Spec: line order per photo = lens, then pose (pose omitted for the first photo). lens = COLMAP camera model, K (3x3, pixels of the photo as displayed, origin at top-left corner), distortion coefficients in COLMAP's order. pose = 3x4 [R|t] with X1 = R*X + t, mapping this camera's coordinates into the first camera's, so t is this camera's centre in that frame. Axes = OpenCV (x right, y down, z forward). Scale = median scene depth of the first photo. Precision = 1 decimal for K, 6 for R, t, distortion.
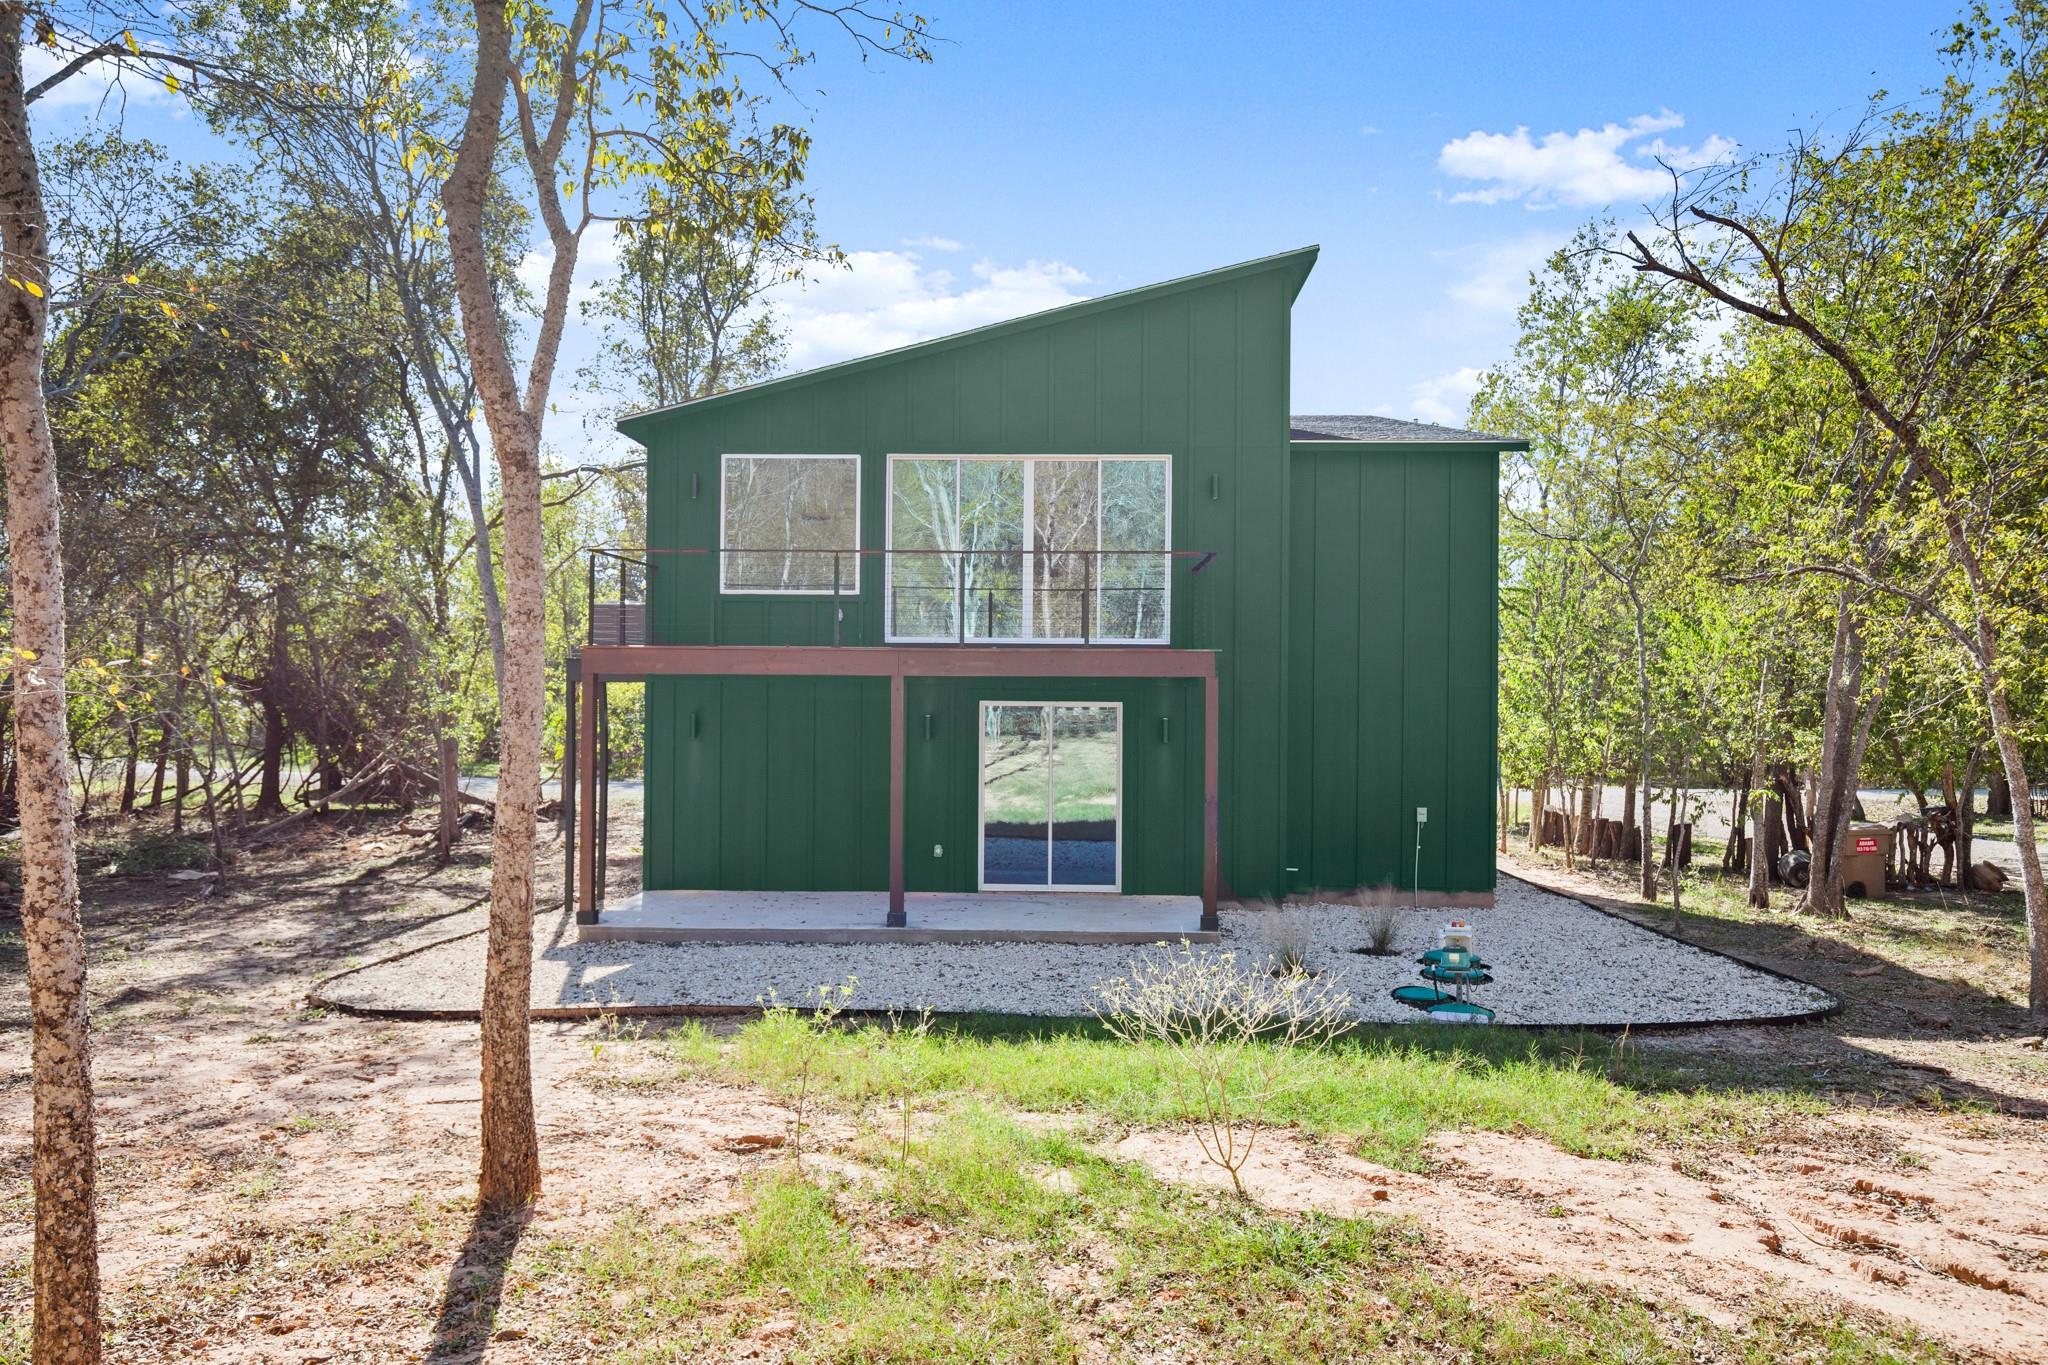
lens RADIAL K [[1360.9, 0, 1082.3], [0, 1360.9, 729.1], [0, 0, 1]] dist [0.003394, 0.004944]
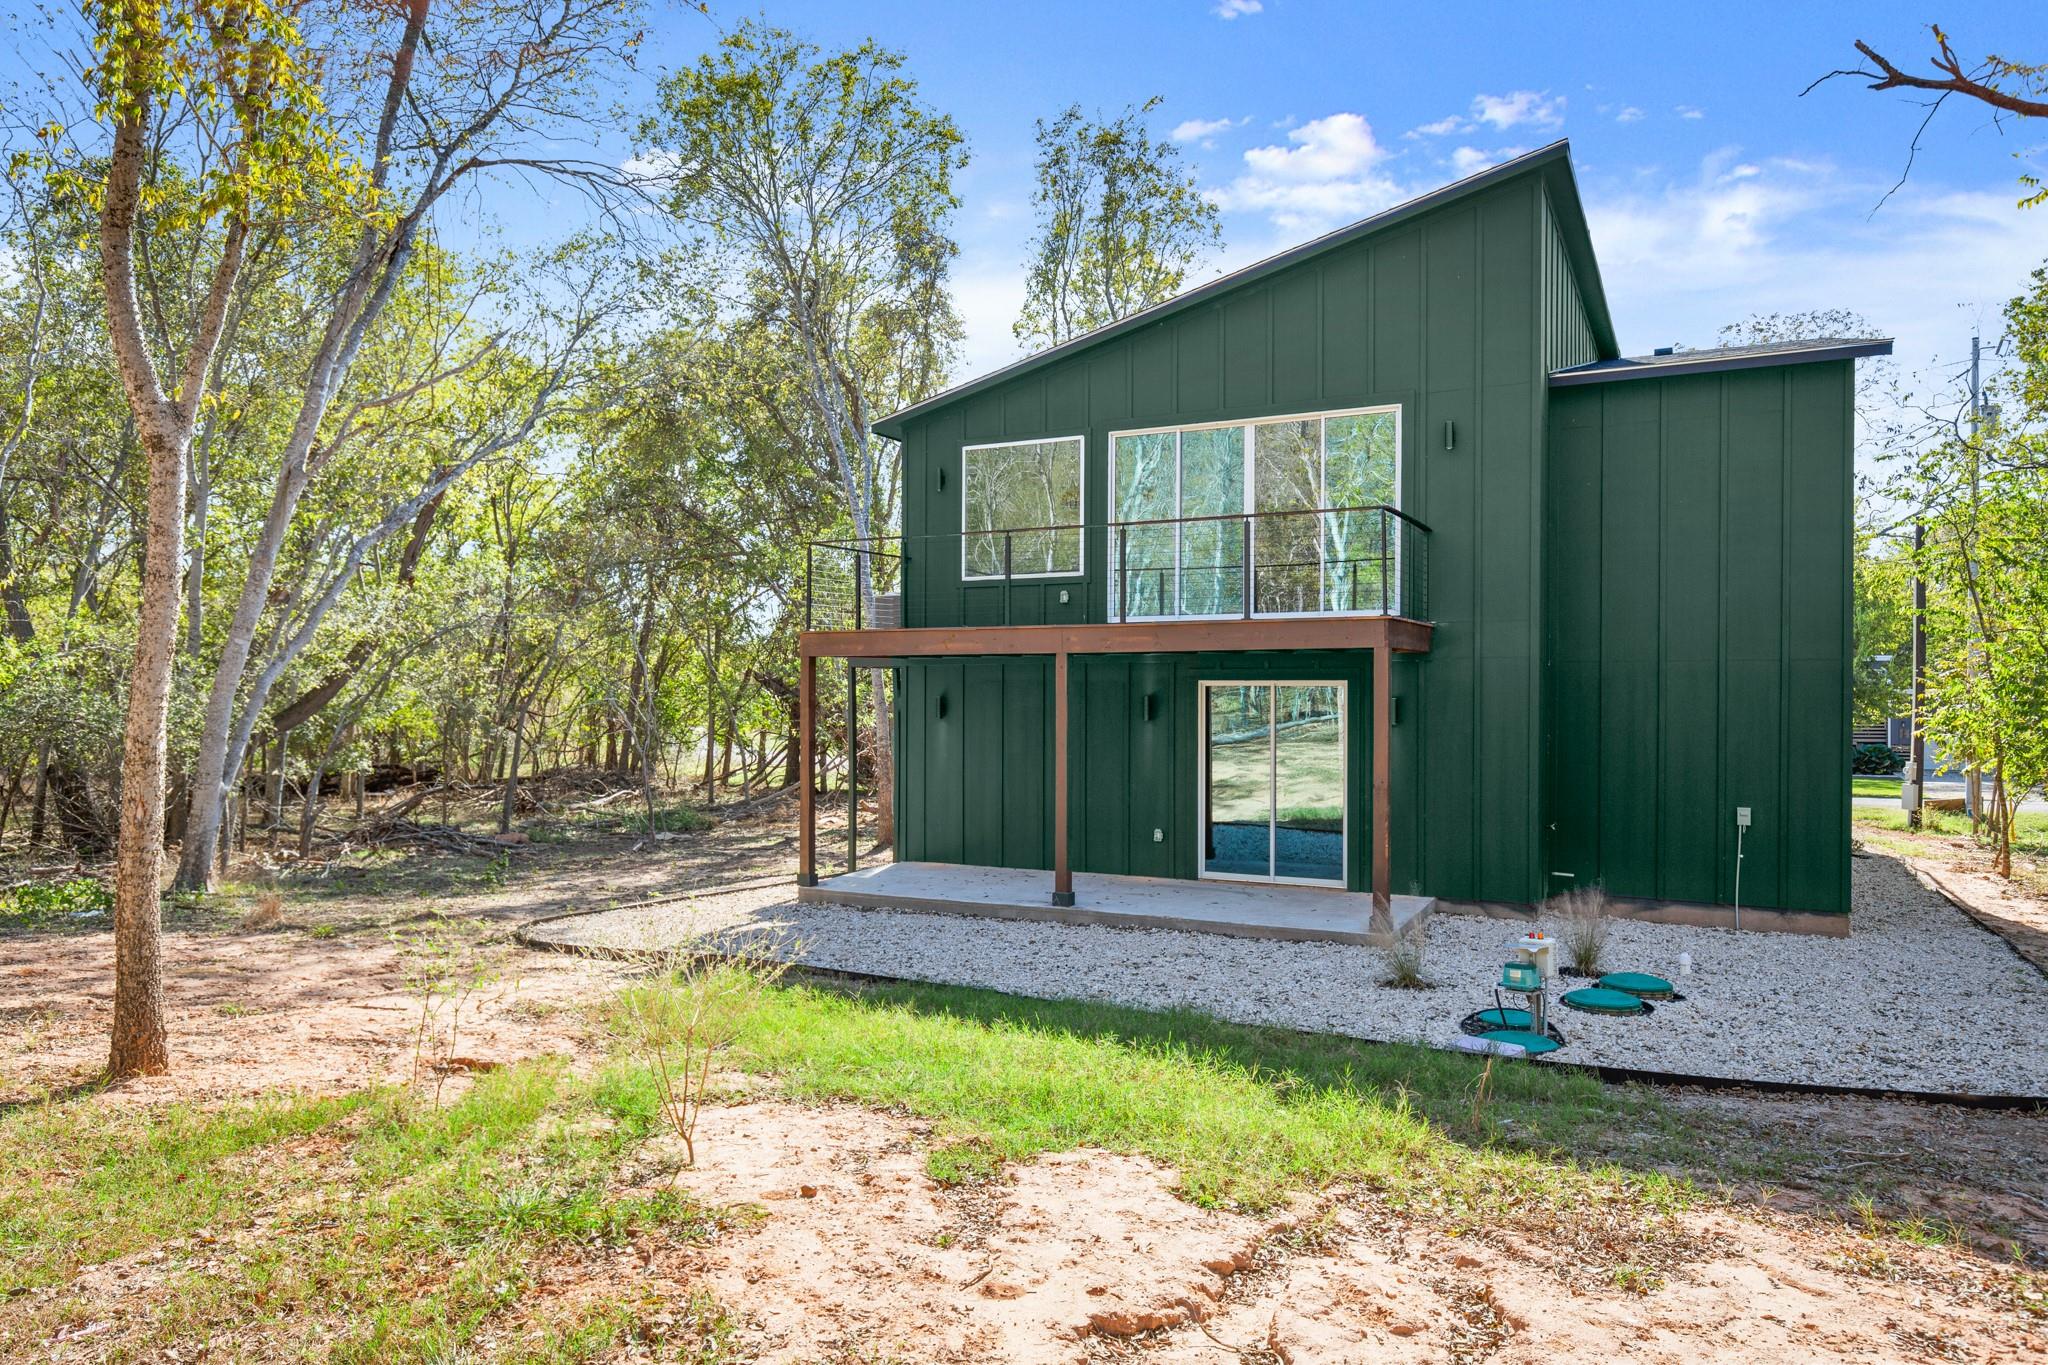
lens RADIAL K [[1360.9, 0, 1082.3], [0, 1360.9, 729.1], [0, 0, 1]] dist [0.003394, 0.004944]
pose [[0.897472, 0.004495, -0.441049, 0.280955], [-0.006055, 0.999979, -0.002131, 0.016532], [0.441030, 0.004583, 0.897481, 0.105898]]
